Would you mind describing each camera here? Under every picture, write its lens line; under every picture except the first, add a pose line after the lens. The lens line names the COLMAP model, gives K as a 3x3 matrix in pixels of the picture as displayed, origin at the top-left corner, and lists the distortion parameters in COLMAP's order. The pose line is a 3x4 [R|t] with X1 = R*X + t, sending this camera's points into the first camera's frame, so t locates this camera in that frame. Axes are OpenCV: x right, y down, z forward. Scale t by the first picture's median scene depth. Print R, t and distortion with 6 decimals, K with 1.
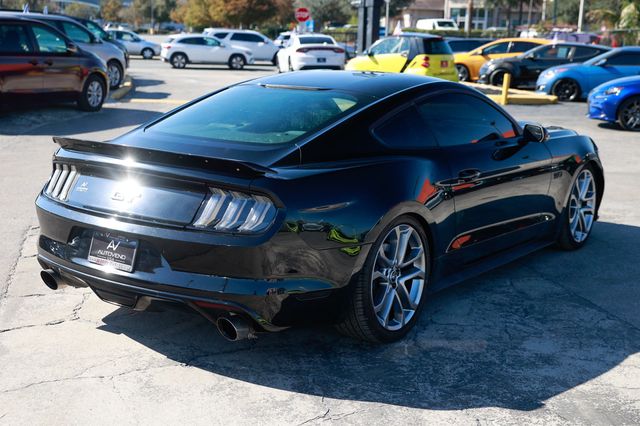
lens RADIAL K [[887.1, 0, 314.5], [0, 887.1, 208.3], [0, 0, 1]] dist [0.079435, 0.000000]
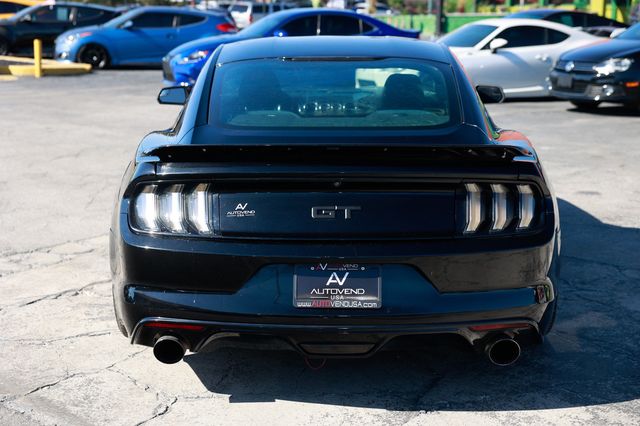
lens RADIAL K [[984.3, 0, 320.6], [0, 984.3, 213.2], [0, 0, 1]] dist [0.181978, 0.000000]
pose [[0.809649, -0.144035, 0.568966, -0.620440], [0.131096, 0.989309, 0.063893, -0.060151], [-0.572086, 0.022858, 0.819875, 0.290989]]
